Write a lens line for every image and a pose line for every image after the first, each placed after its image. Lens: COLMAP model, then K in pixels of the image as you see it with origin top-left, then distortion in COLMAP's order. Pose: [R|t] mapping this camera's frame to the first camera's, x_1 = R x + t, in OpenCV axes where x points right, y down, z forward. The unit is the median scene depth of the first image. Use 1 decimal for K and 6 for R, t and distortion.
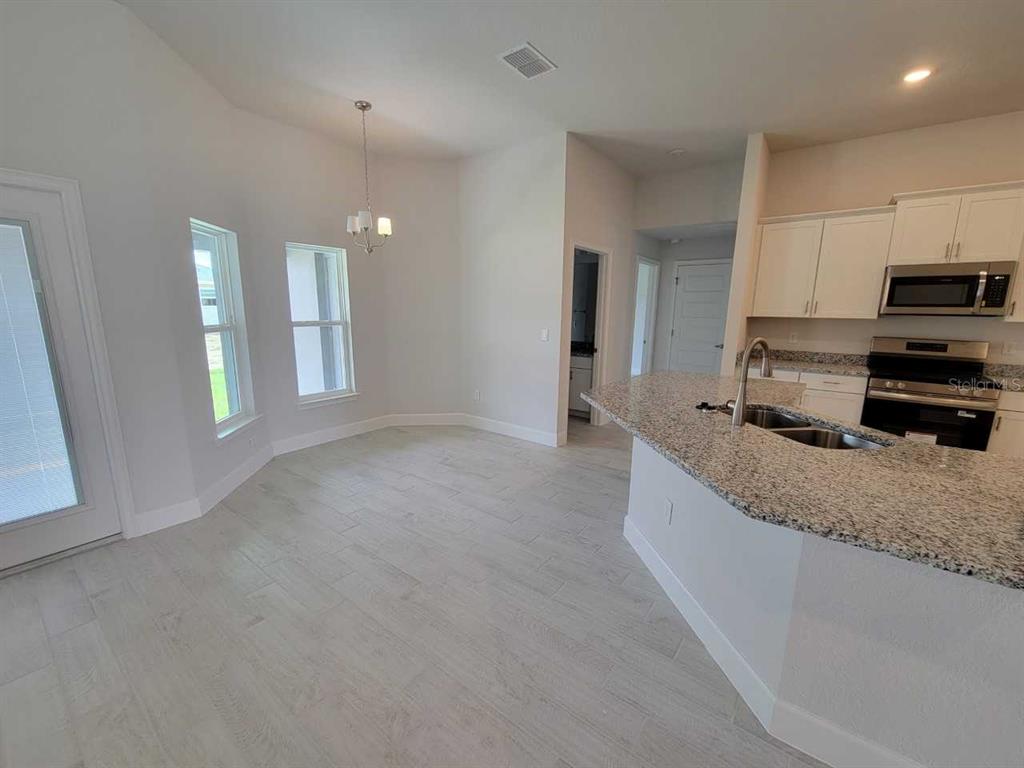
lens RADIAL K [[421.4, 0, 503.9], [0, 421.4, 388.3], [0, 0, 1]] dist [0.000282, -0.002458]
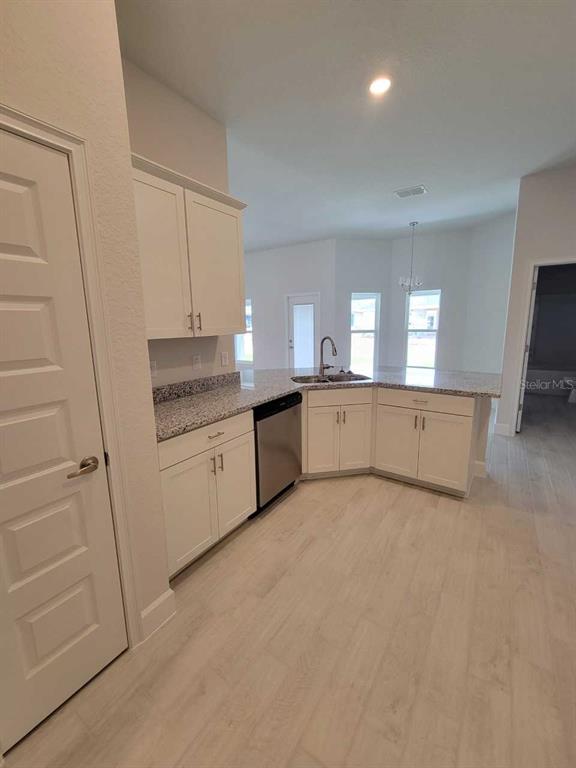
lens RADIAL K [[316.0, 0, 280.4], [0, 316.0, 379.6], [0, 0, 1]] dist [0.000282, -0.002458]
pose [[0.046331, 0.164980, -0.985208, 1.411092], [-0.169622, 0.973244, 0.154999, -0.073940], [0.984420, 0.159931, 0.073075, 0.424186]]
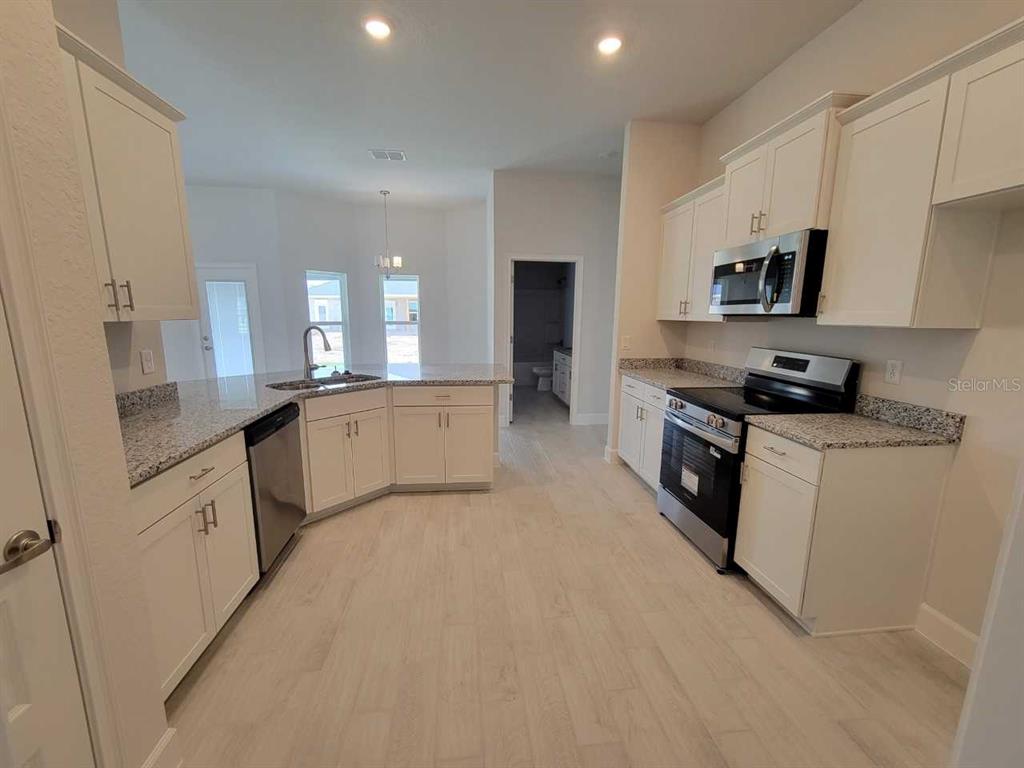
lens RADIAL K [[421.4, 0, 505.3], [0, 421.4, 391.3], [0, 0, 1]] dist [0.000282, -0.002458]
pose [[0.688504, 0.124693, -0.714433, 1.443612], [-0.135478, 0.989881, 0.042207, -0.024890], [0.712466, 0.067730, 0.698430, 0.250569]]
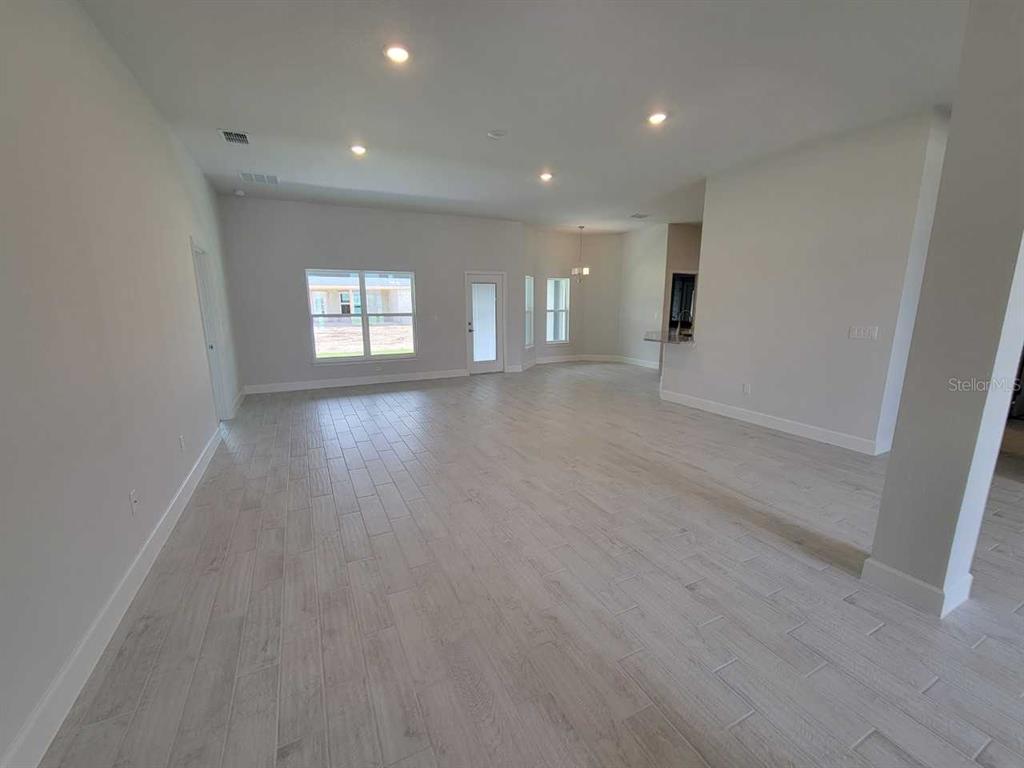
lens RADIAL K [[421.4, 0, 504.5], [0, 421.4, 391.3], [0, 0, 1]] dist [0.000282, -0.002458]
pose [[0.901166, 0.070144, -0.427761, 0.490436], [-0.062329, 0.997534, 0.032267, 0.341955], [0.428969, -0.002416, 0.903316, -1.800133]]
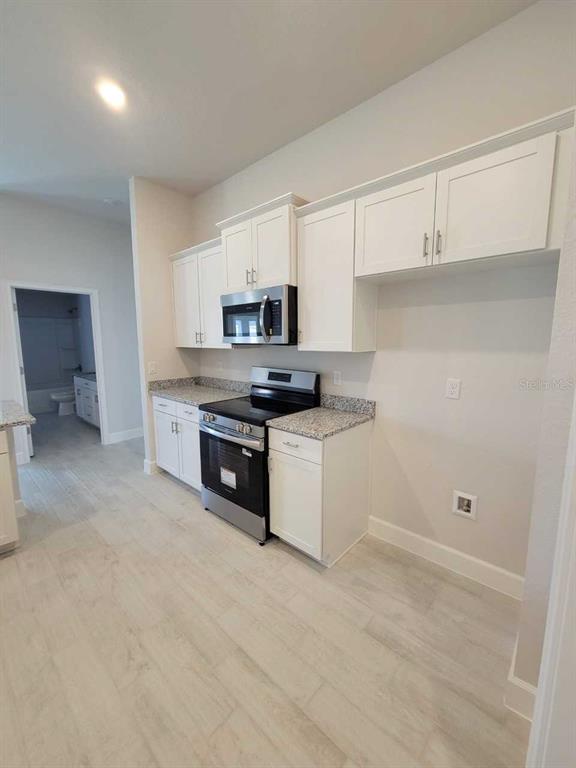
lens RADIAL K [[316.0, 0, 284.3], [0, 316.0, 380.5], [0, 0, 1]] dist [0.000282, -0.002458]
pose [[0.995760, -0.003606, -0.091913, 1.326267], [-0.001685, 0.998348, -0.057425, -0.058245], [0.091969, 0.057336, 0.994110, 0.340196]]
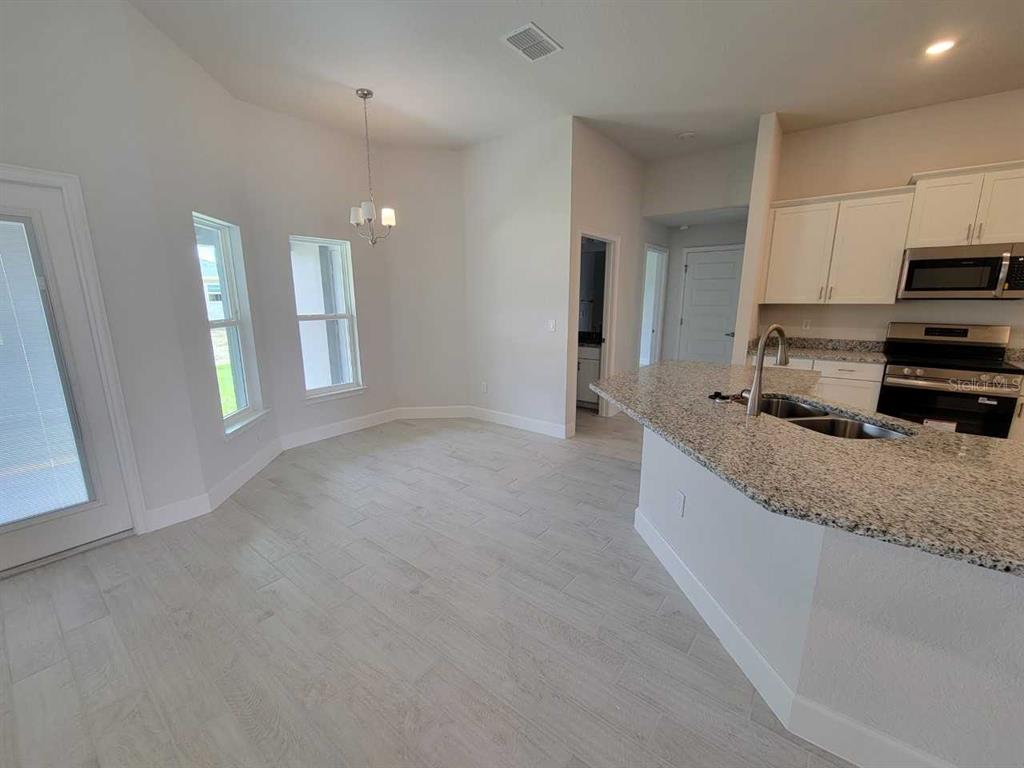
lens RADIAL K [[421.4, 0, 504.0], [0, 421.4, 388.3], [0, 0, 1]] dist [0.000282, -0.002458]
pose [[0.999798, -0.012038, -0.016098, -0.001505], [0.012352, 0.999732, 0.019576, -0.000240], [0.015858, -0.019771, 0.999679, 0.012688]]
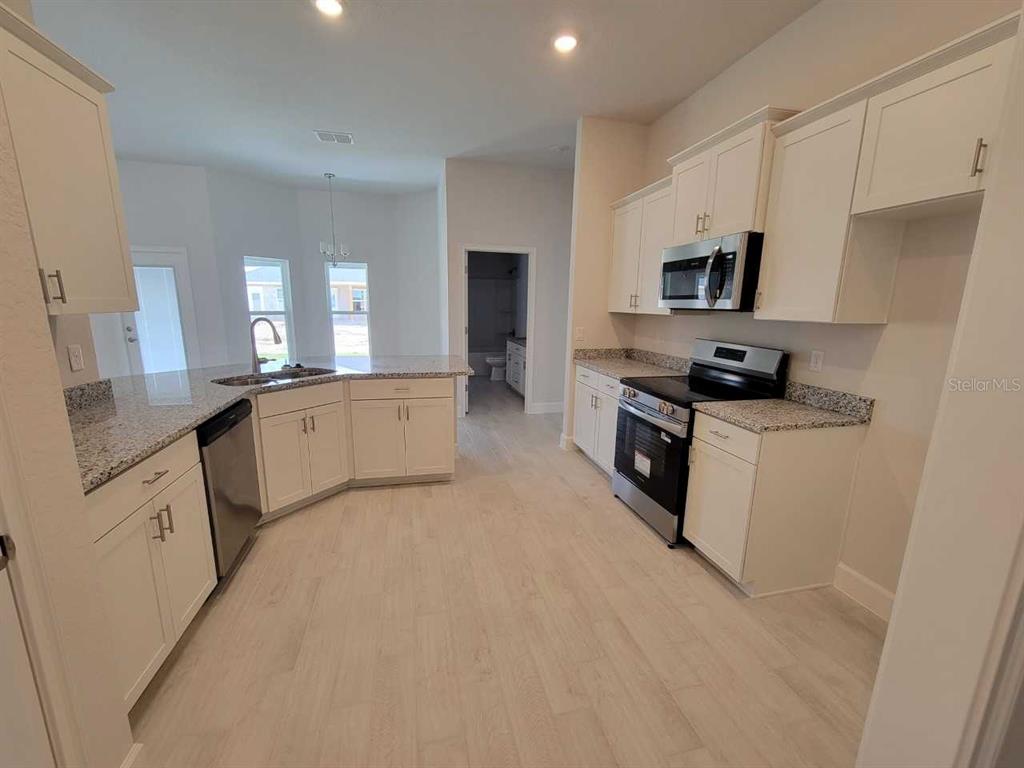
lens RADIAL K [[421.4, 0, 505.0], [0, 421.4, 391.3], [0, 0, 1]] dist [0.000282, -0.002458]
pose [[0.771601, 0.129683, -0.622747, 1.432685], [-0.124515, 0.990851, 0.052060, -0.027452], [0.623801, 0.037371, 0.780689, 0.219639]]
